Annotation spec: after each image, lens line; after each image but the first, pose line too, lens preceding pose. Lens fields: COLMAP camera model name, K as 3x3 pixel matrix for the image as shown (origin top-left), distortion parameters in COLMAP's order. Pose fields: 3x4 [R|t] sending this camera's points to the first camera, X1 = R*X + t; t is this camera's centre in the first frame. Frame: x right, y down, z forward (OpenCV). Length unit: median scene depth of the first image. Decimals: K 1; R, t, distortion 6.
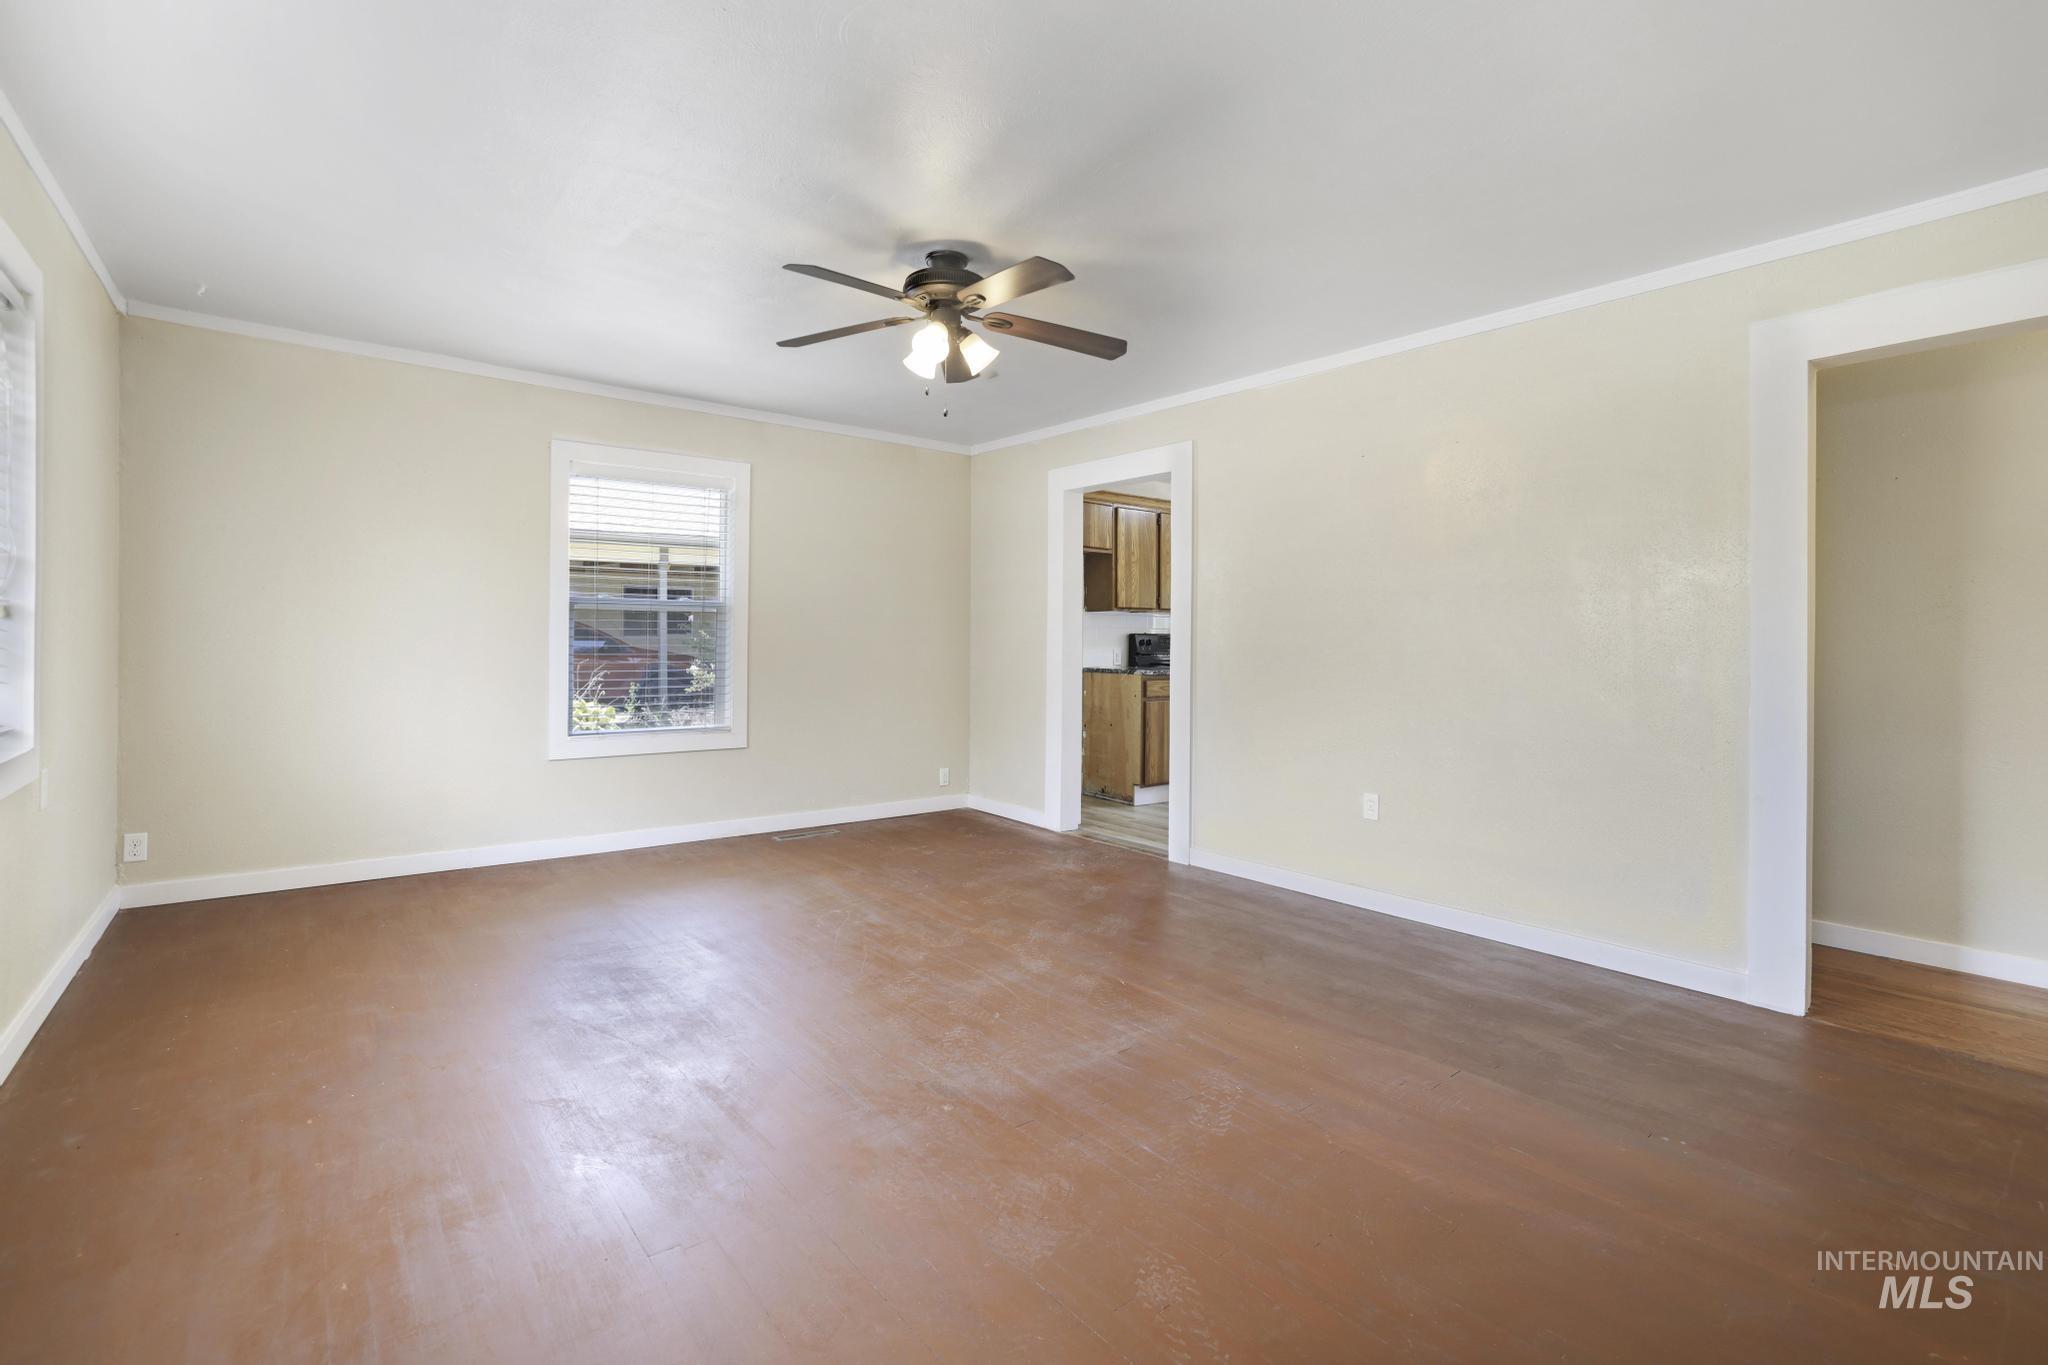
lens RADIAL K [[908.9, 0, 998.1], [0, 908.9, 655.2], [0, 0, 1]] dist [-0.051704, 0.020608]
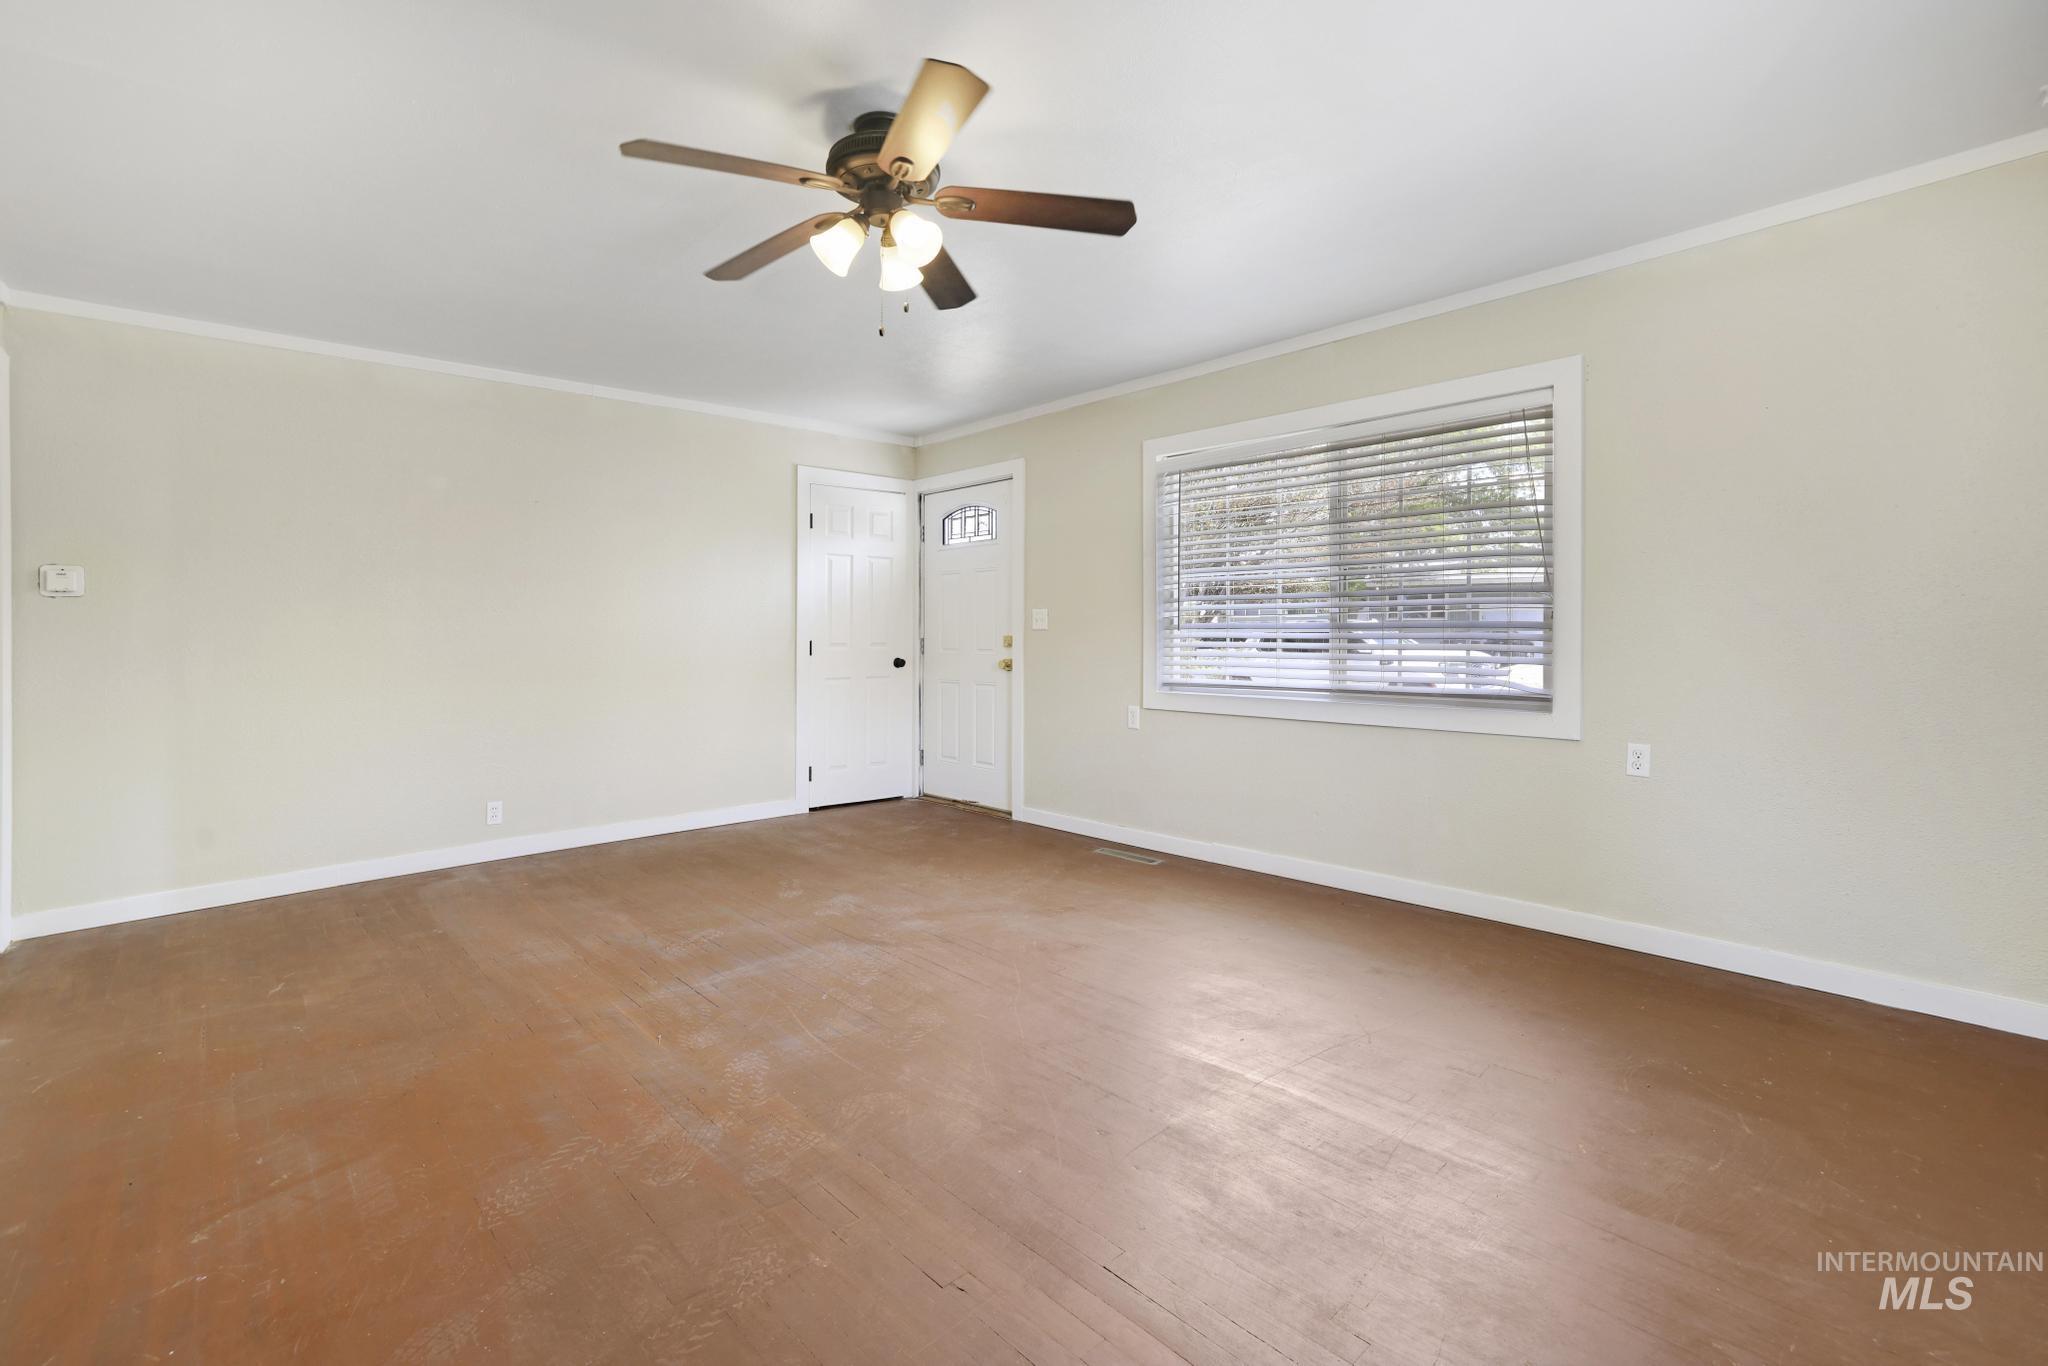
lens RADIAL K [[914.5, 0, 1036.1], [0, 914.5, 629.7], [0, 0, 1]] dist [0.000545, 0.000253]
pose [[-0.994916, -0.011069, -0.100095, -0.106113], [-0.012296, 0.999857, 0.011650, -0.023213], [0.099952, 0.012822, -0.994910, 1.663419]]
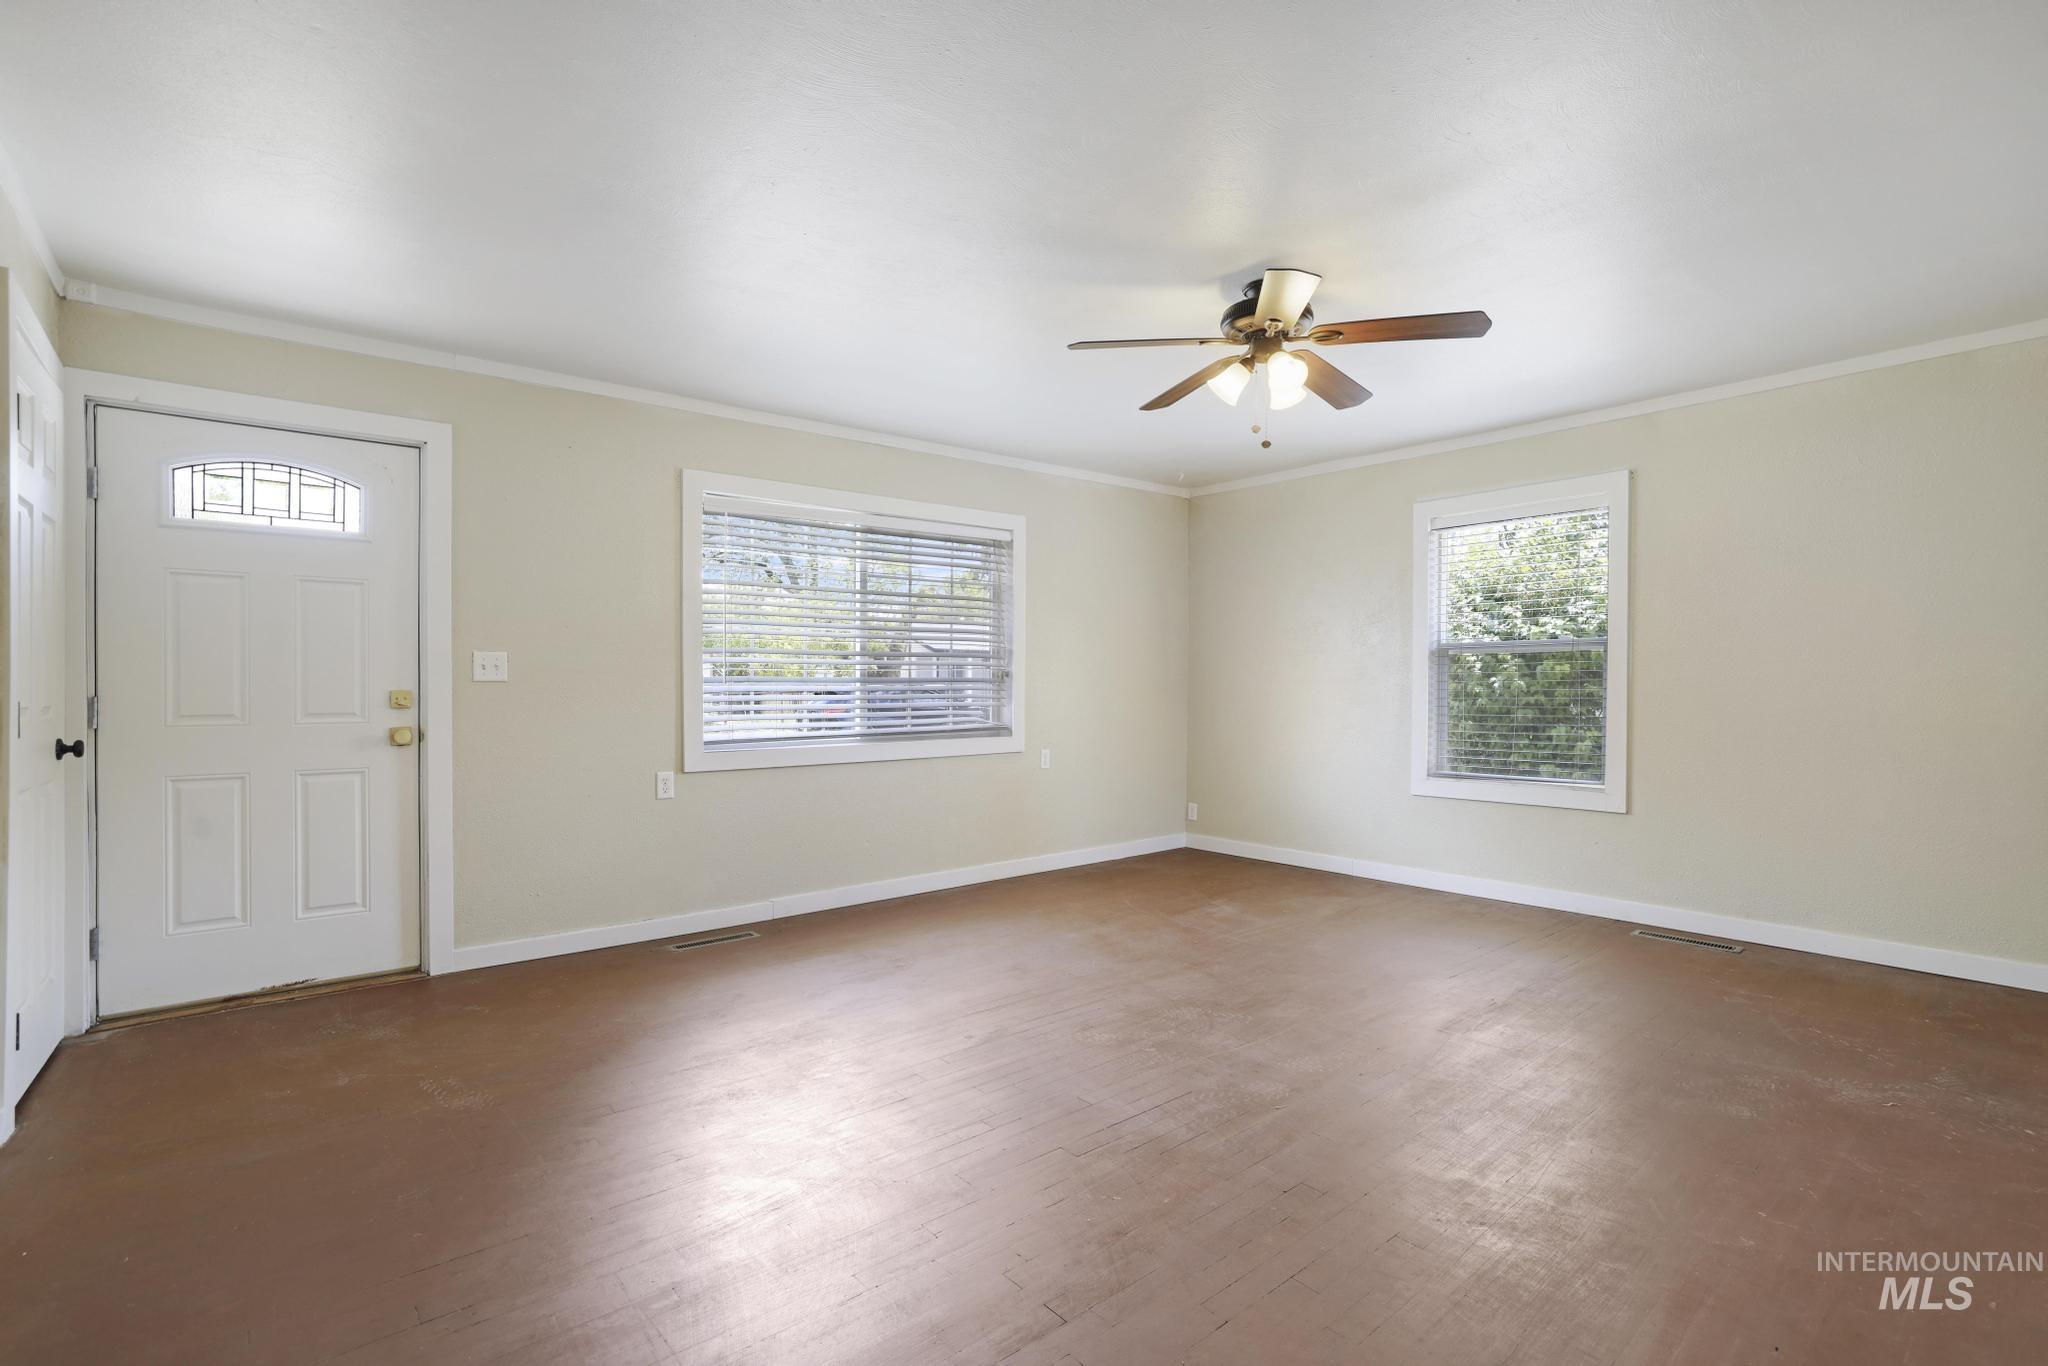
lens RADIAL K [[908.9, 0, 998.1], [0, 908.9, 655.7], [0, 0, 1]] dist [-0.051704, 0.020608]
pose [[0.023317, -0.045713, -0.998682, 0.830753], [-0.013166, 0.998853, -0.046028, 0.006240], [0.999641, 0.014222, 0.022689, 0.652496]]
